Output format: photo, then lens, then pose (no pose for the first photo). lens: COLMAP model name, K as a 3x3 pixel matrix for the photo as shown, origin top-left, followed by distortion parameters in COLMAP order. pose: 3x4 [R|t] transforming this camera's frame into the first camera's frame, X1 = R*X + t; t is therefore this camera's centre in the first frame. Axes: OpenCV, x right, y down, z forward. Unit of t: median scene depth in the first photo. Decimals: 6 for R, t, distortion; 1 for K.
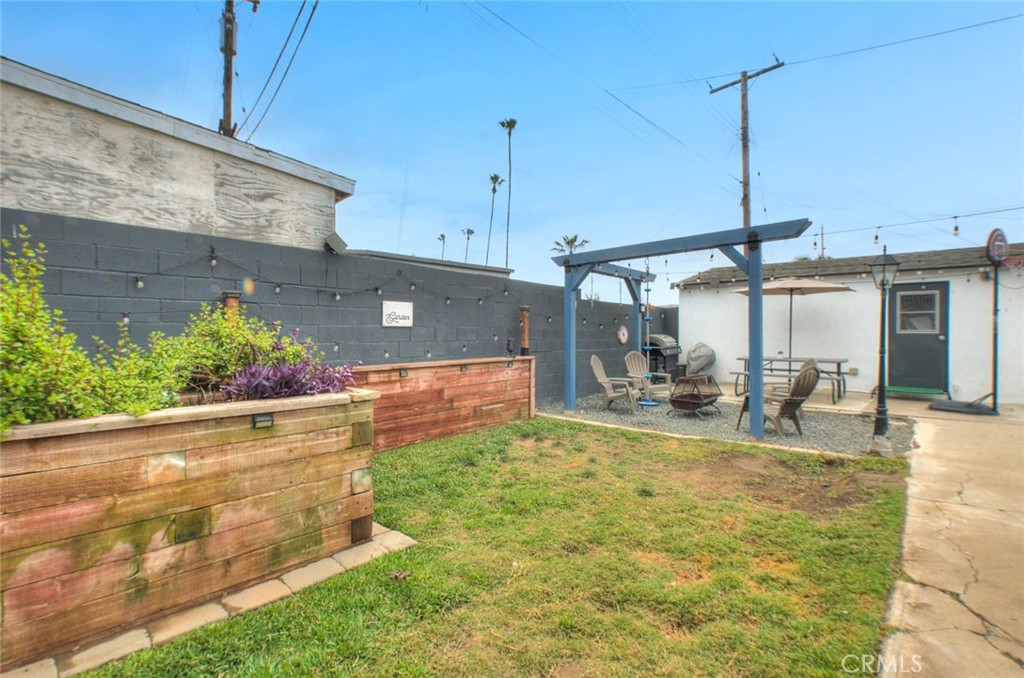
lens RADIAL K [[456.5, 0, 512.0], [0, 456.5, 339.0], [0, 0, 1]] dist [-0.001784, -0.000434]
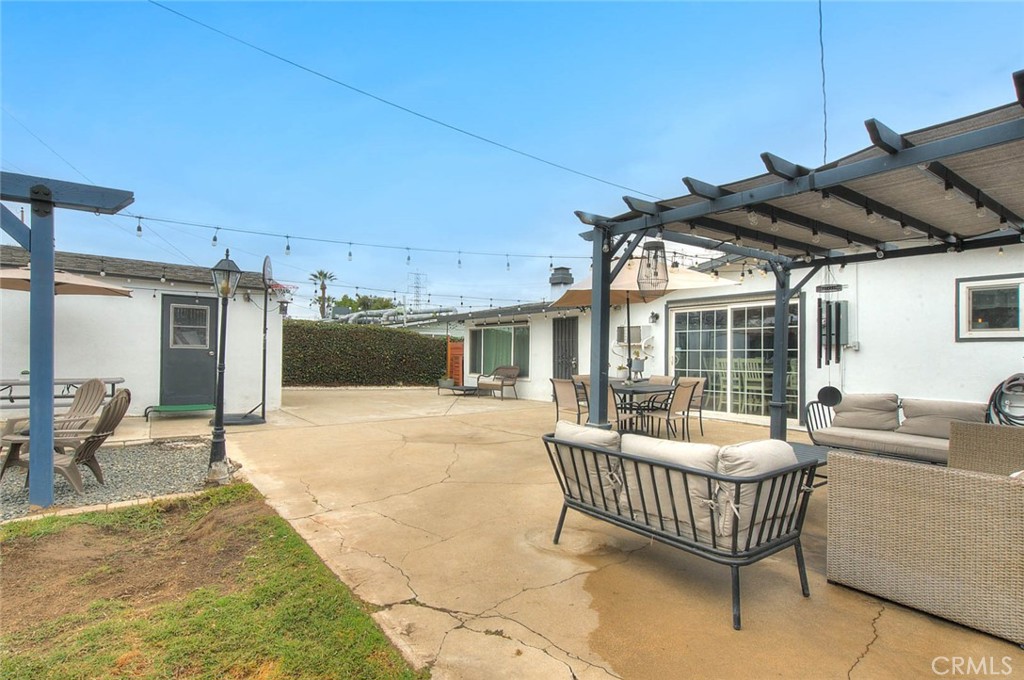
lens RADIAL K [[505.3, 0, 513.5], [0, 505.3, 351.4], [0, 0, 1]] dist [0.004012, 0.000470]
pose [[0.202485, 0.009789, 0.979236, -0.053455], [-0.003172, 0.999951, -0.009340, 0.004415], [-0.979280, -0.001215, 0.202506, 0.279428]]
